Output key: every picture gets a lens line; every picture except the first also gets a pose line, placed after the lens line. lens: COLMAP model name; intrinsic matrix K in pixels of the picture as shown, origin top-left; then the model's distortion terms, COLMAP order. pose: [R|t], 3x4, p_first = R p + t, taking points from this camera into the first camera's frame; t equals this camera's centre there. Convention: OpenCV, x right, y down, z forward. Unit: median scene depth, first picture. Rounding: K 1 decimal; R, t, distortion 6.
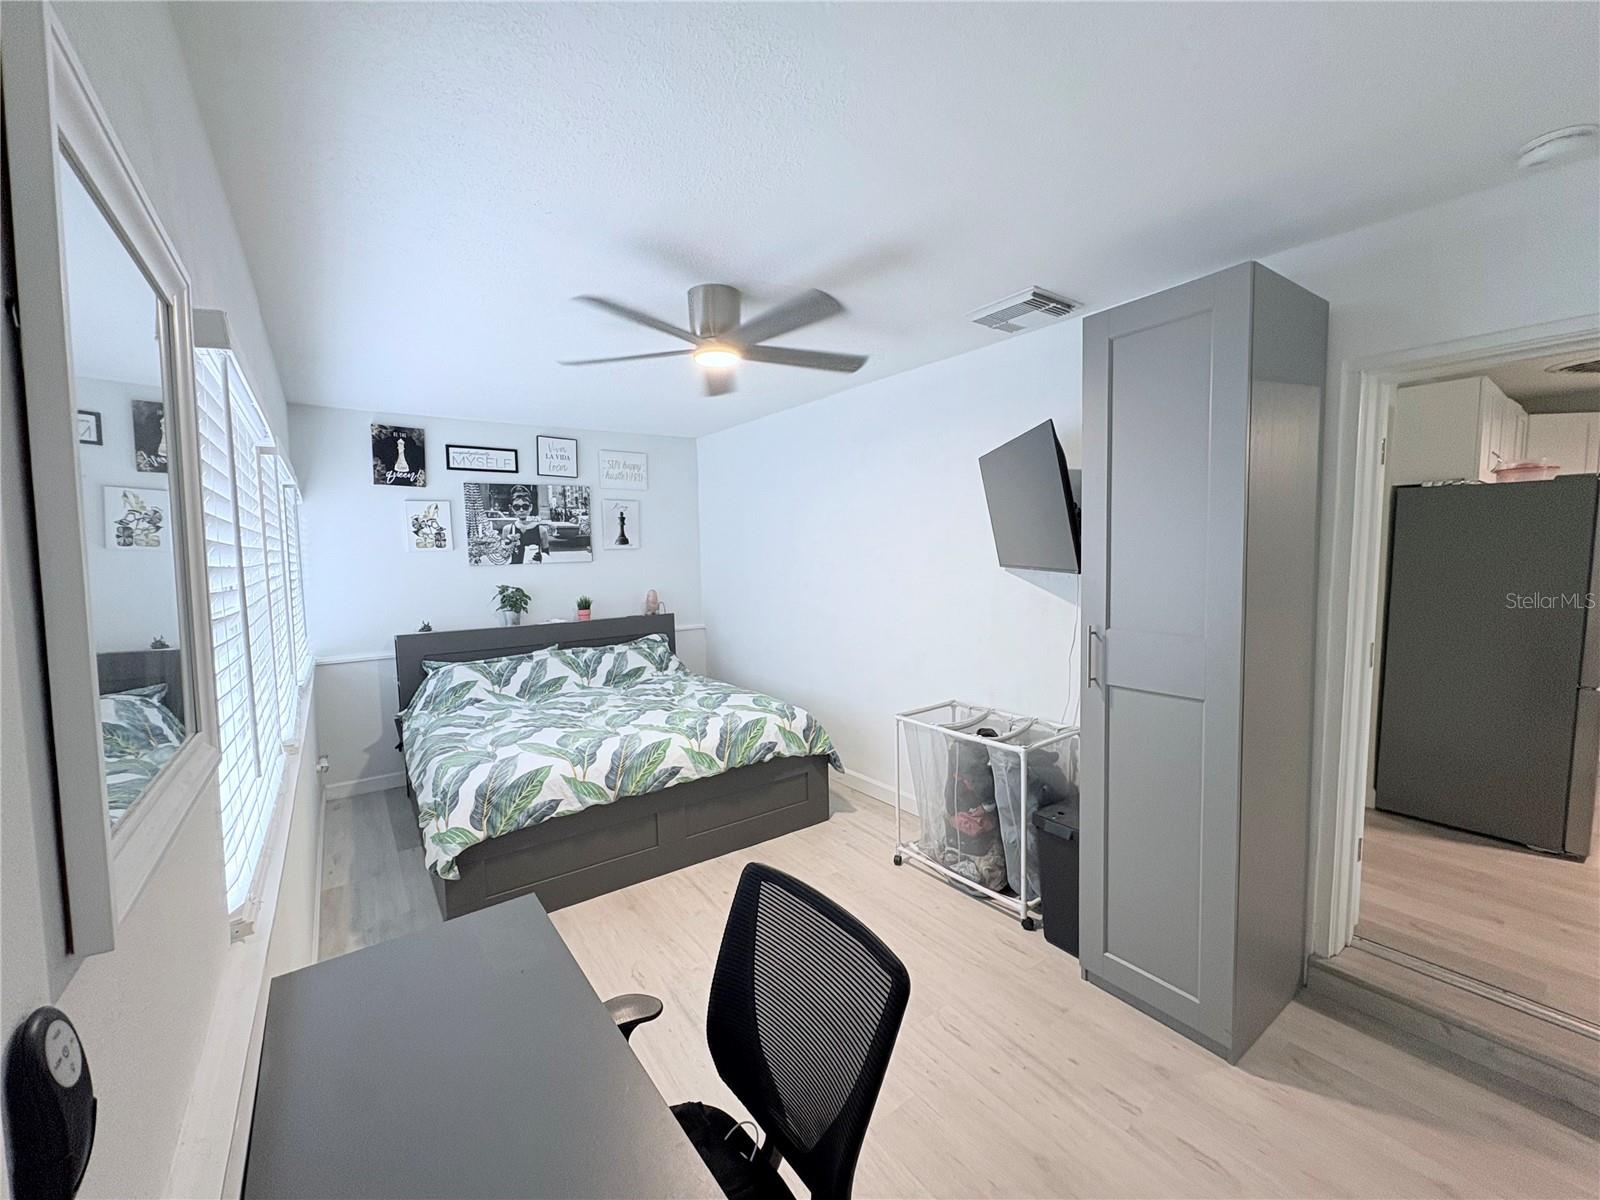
lens RADIAL K [[639.0, 0, 799.8], [0, 639.0, 611.0], [0, 0, 1]] dist [0.001051, 0.000153]
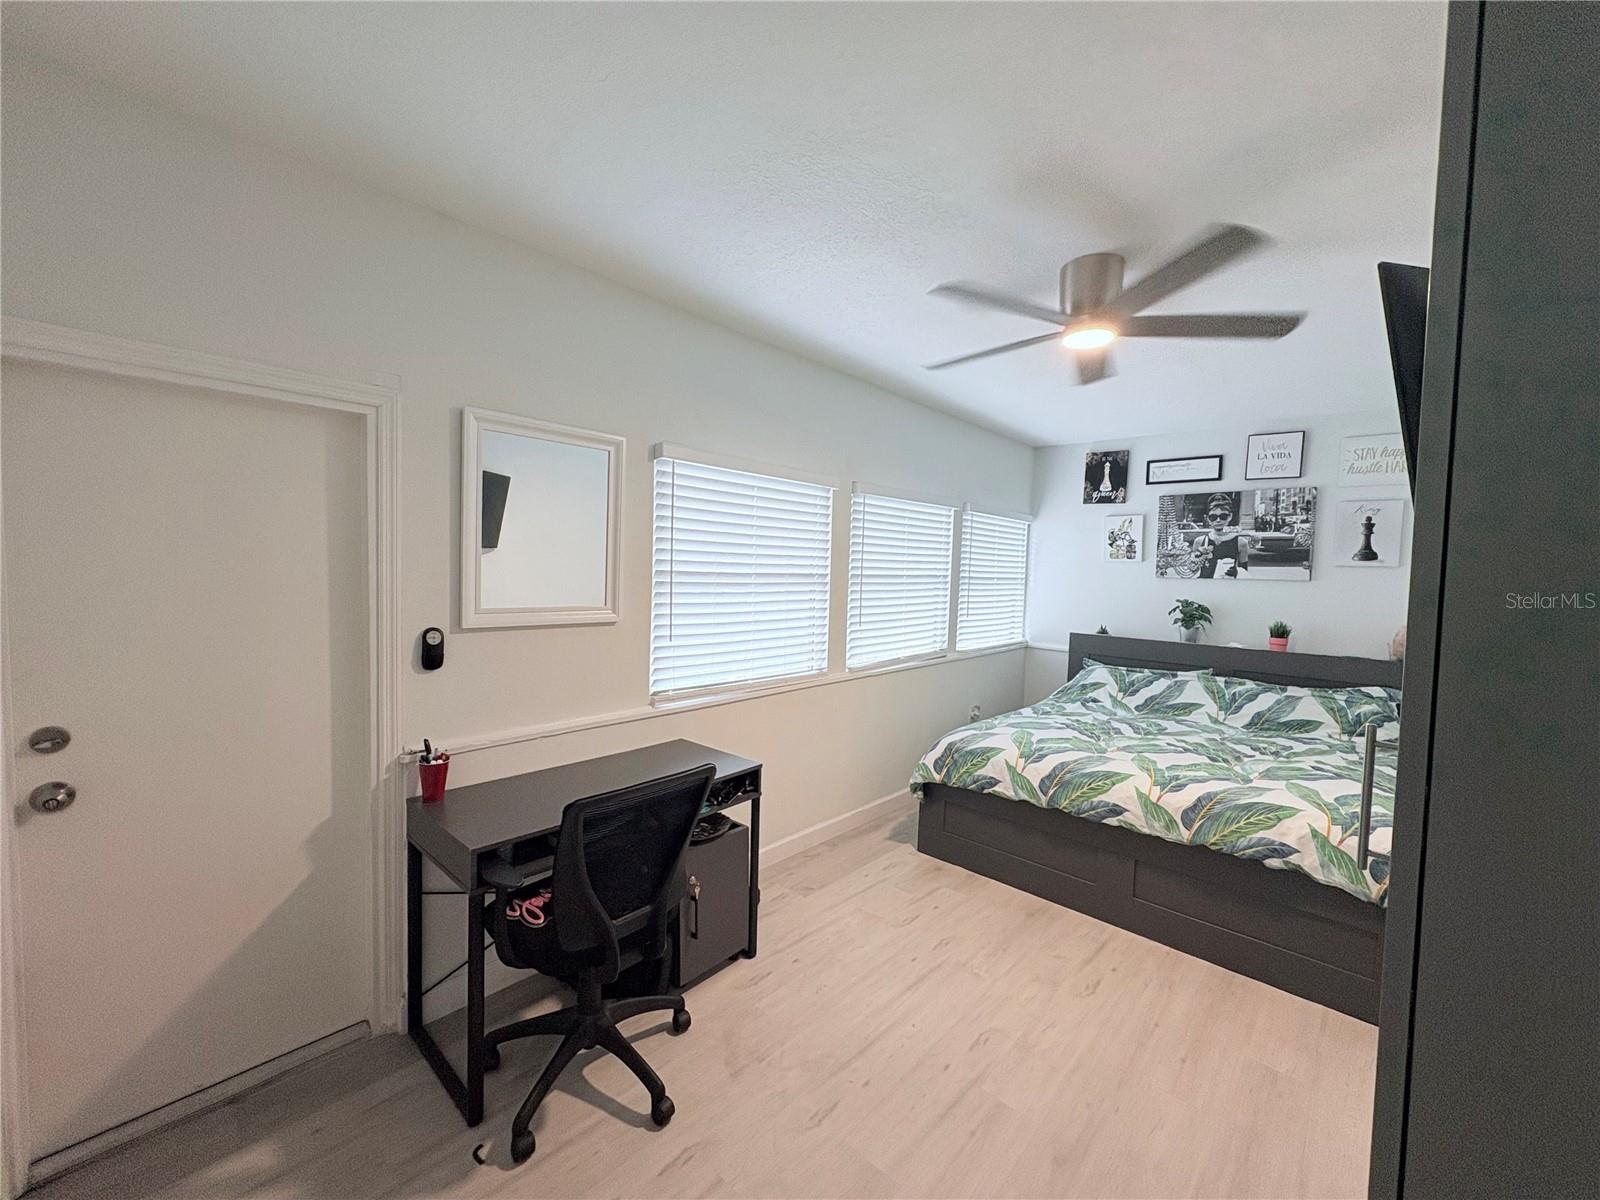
lens RADIAL K [[639.0, 0, 796.3], [0, 639.0, 607.1], [0, 0, 1]] dist [0.001051, 0.000153]
pose [[0.192080, 0.086677, -0.977544, 0.373819], [-0.127490, 0.989855, 0.062717, -0.015199], [0.973063, 0.112580, 0.201181, 0.249843]]
